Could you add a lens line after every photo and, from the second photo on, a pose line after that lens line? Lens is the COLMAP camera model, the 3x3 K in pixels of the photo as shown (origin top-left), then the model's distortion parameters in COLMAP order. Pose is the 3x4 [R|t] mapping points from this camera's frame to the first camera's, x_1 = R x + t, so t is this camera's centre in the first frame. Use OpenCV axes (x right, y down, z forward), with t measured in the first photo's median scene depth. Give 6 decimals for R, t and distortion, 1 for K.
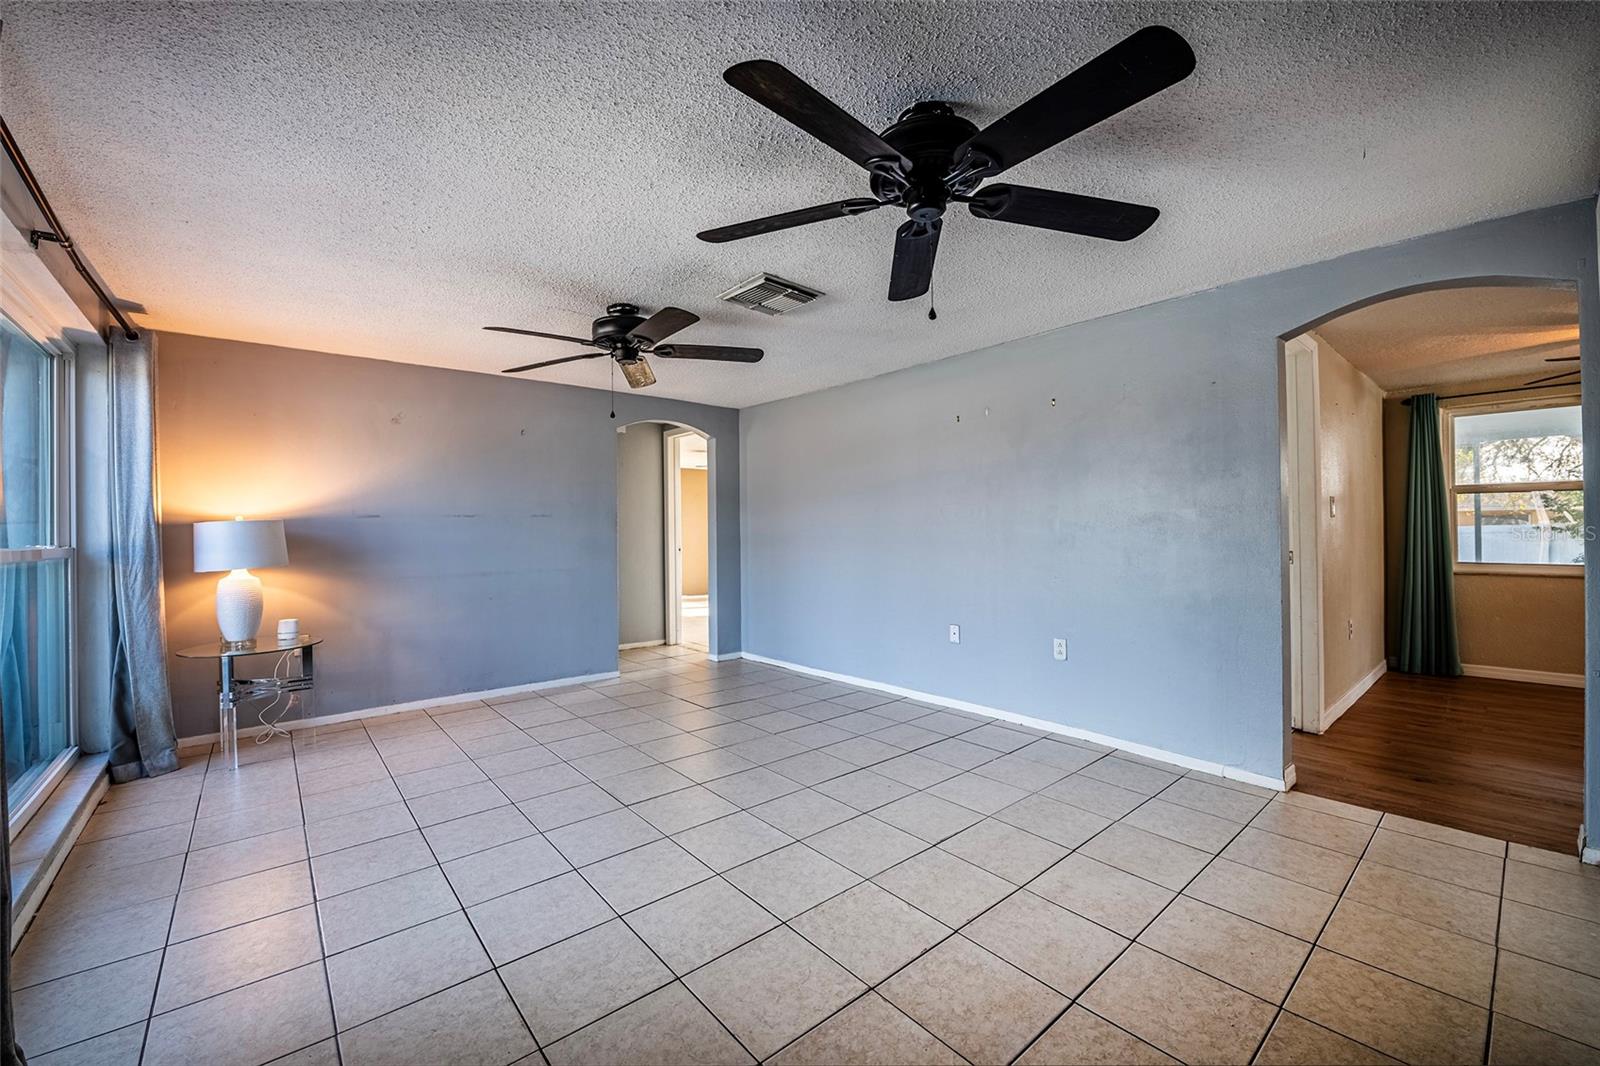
lens RADIAL K [[635.0, 0, 808.2], [0, 635.0, 525.1], [0, 0, 1]] dist [0.003329, -0.002082]
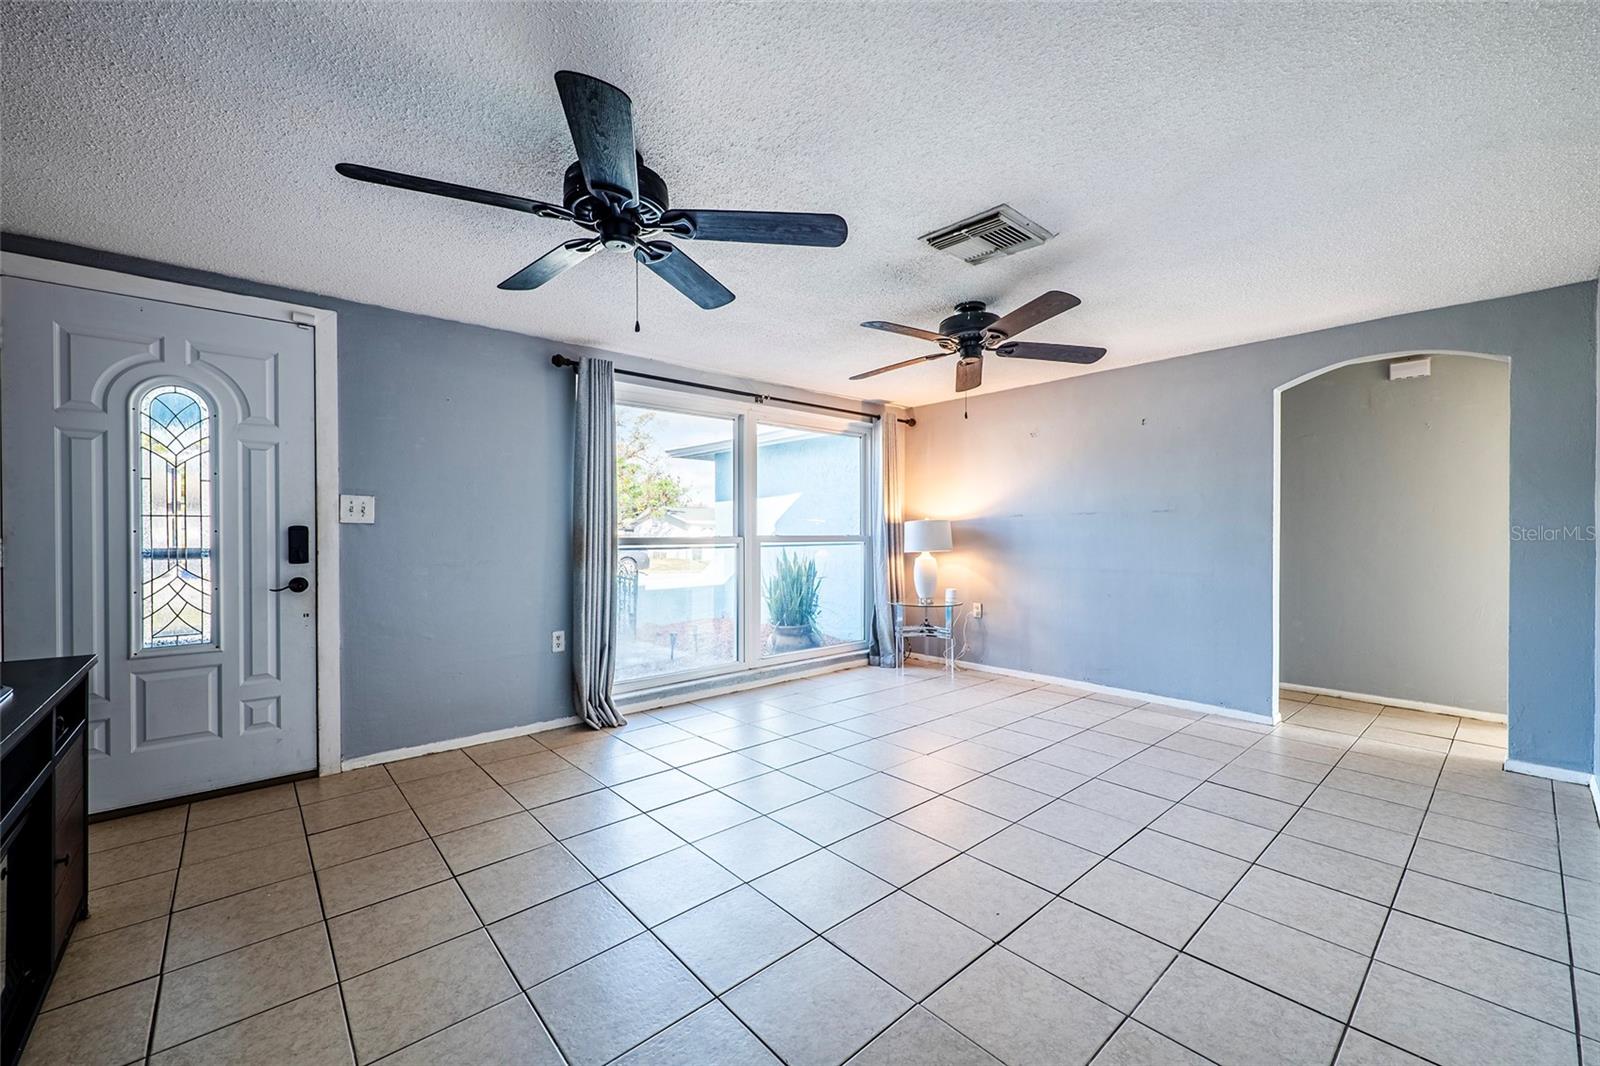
lens RADIAL K [[635.0, 0, 789.2], [0, 635.0, 530.2], [0, 0, 1]] dist [0.003329, -0.002082]
pose [[0.001129, 0.002820, -0.999995, 0.606166], [0.010458, 0.999941, 0.002832, 0.006035], [0.999945, -0.010461, 0.001100, 0.606279]]
